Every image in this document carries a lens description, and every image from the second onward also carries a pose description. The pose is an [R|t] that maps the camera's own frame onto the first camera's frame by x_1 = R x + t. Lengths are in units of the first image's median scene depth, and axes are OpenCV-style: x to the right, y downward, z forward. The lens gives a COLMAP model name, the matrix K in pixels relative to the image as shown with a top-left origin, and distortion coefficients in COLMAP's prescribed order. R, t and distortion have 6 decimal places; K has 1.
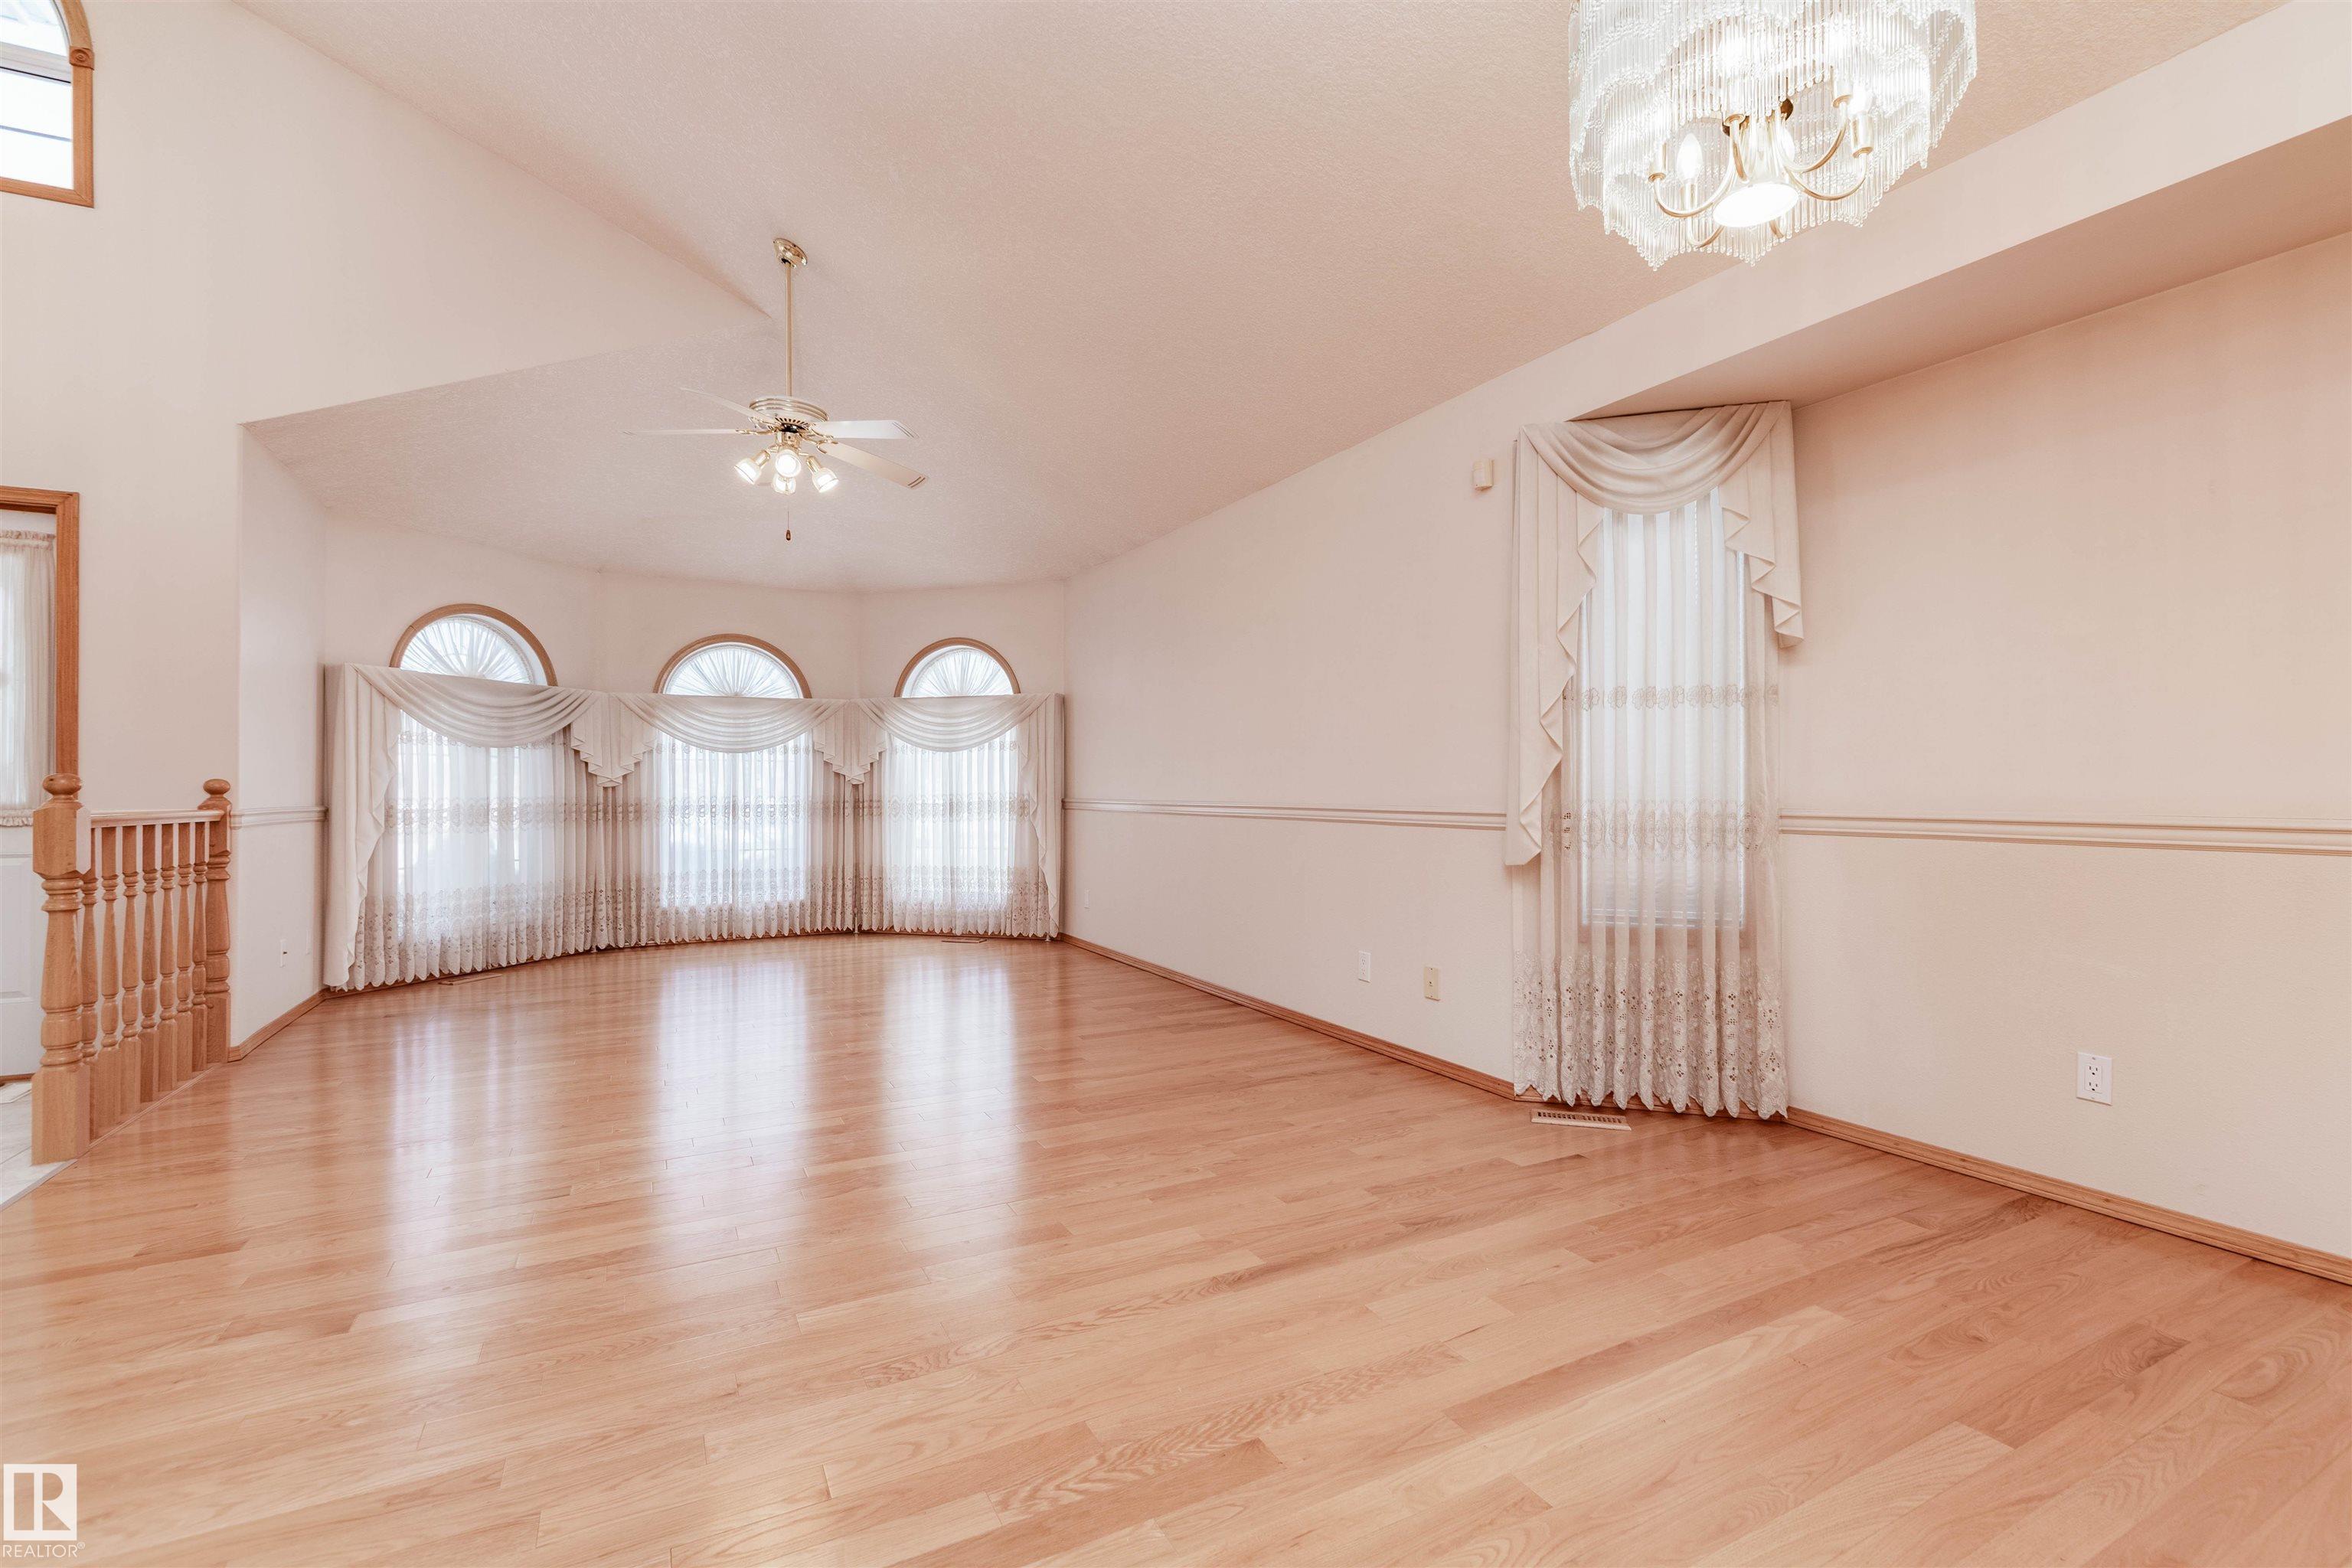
lens RADIAL K [[1020.1, 0, 1178.3], [0, 1020.1, 784.9], [0, 0, 1]] dist [0.000747, -0.001002]
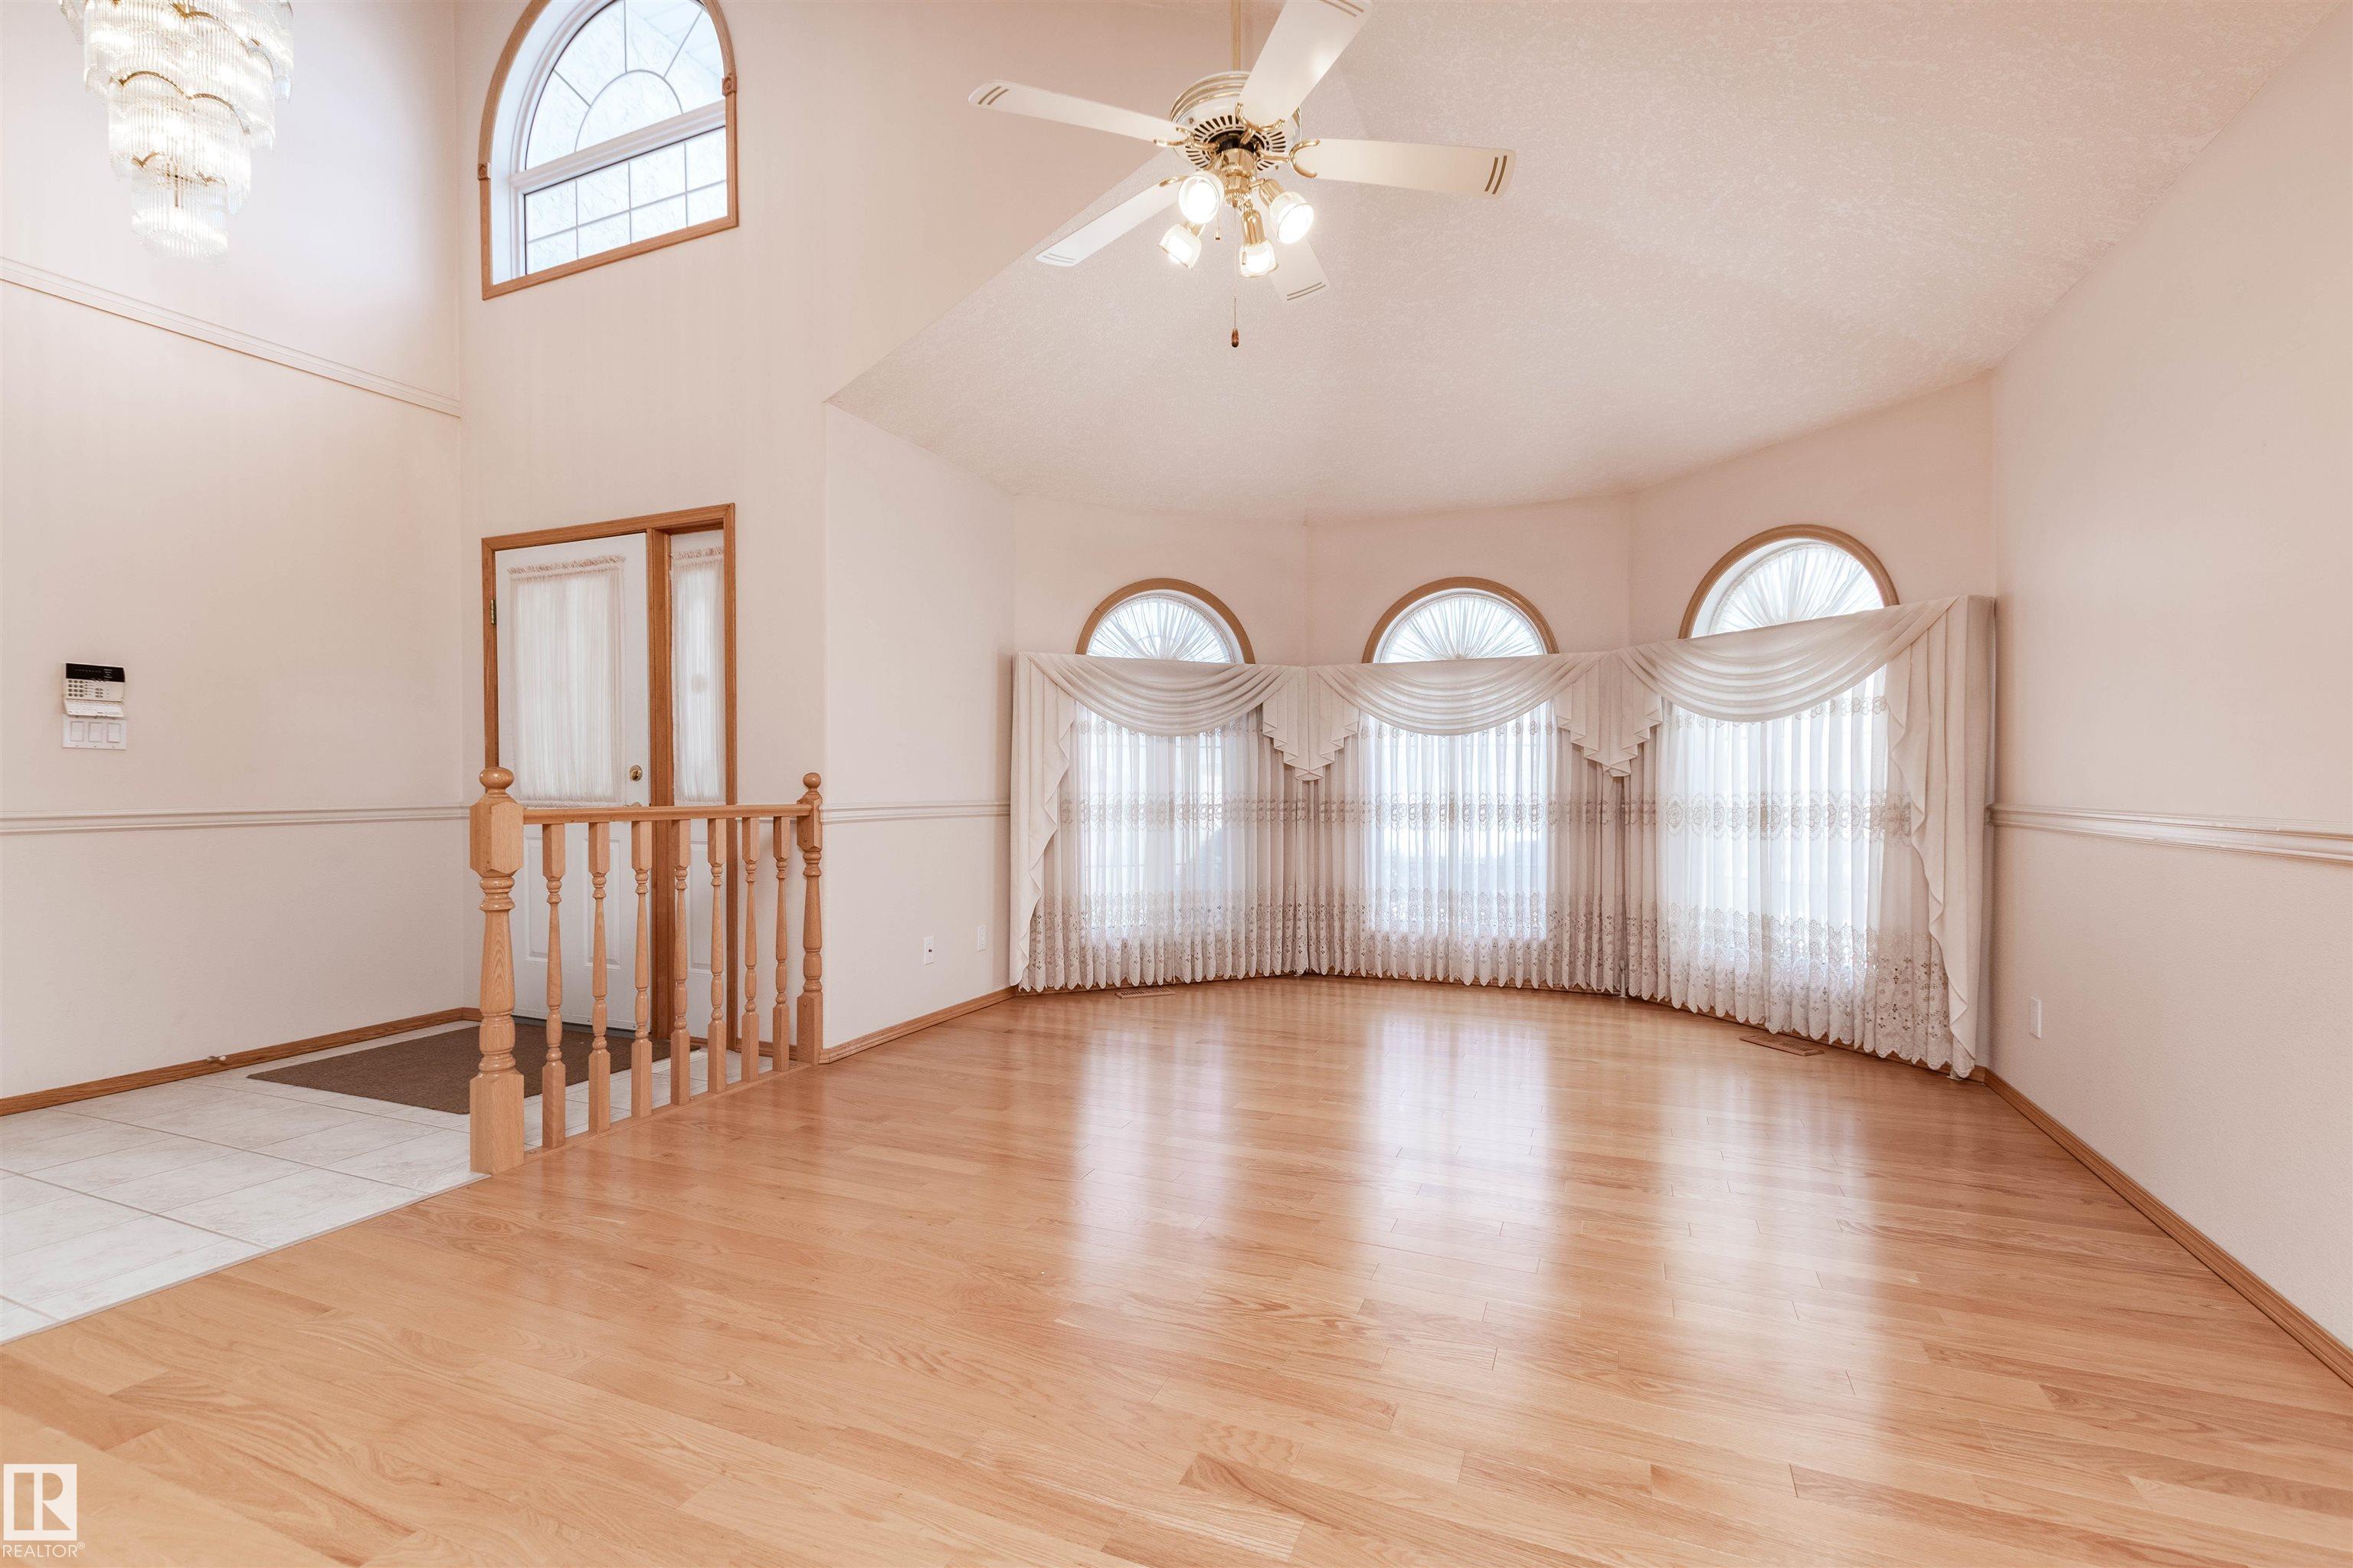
lens RADIAL K [[1040.6, 0, 1178.7], [0, 1040.6, 792.4], [0, 0, 1]] dist [-0.000729, -0.000250]
pose [[0.635714, 0.009319, -0.771868, 0.028349], [0.001917, 0.999905, 0.013651, 0.000093], [0.771922, -0.010158, 0.635636, 0.370084]]
